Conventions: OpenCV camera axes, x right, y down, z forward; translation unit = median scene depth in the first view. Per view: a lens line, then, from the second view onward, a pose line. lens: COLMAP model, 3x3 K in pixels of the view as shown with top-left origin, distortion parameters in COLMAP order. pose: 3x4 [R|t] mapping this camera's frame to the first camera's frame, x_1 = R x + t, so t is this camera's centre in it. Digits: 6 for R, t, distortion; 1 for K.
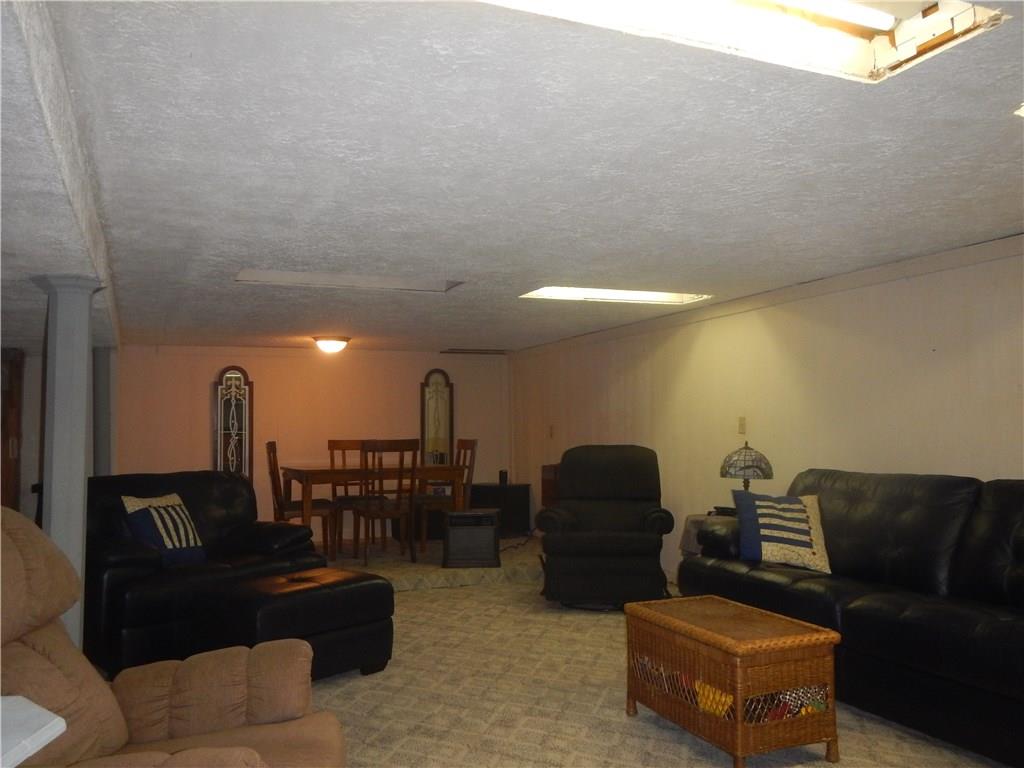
lens RADIAL K [[845.4, 0, 507.6], [0, 845.4, 383.9], [0, 0, 1]] dist [0.006711, 0.001993]
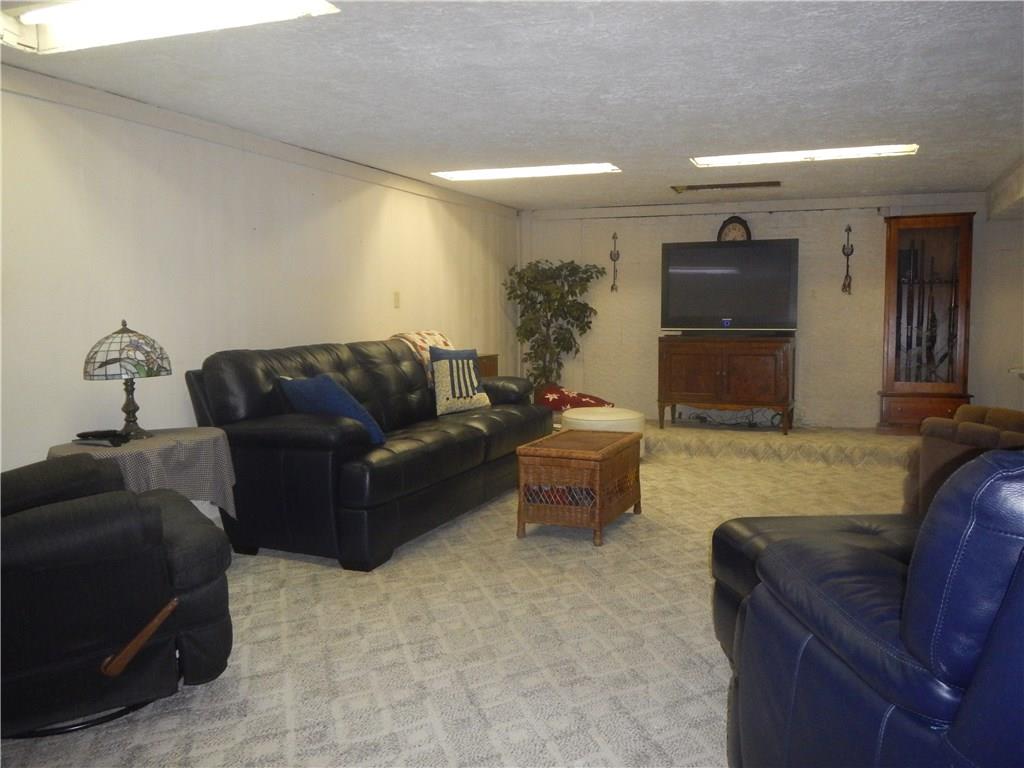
lens RADIAL K [[845.4, 0, 506.4], [0, 845.4, 382.2], [0, 0, 1]] dist [0.006711, 0.001993]
pose [[-0.697985, -0.058278, 0.713737, -0.513538], [-0.039943, 0.998300, 0.042452, 0.100697], [-0.714998, 0.001122, -0.699126, 1.653561]]
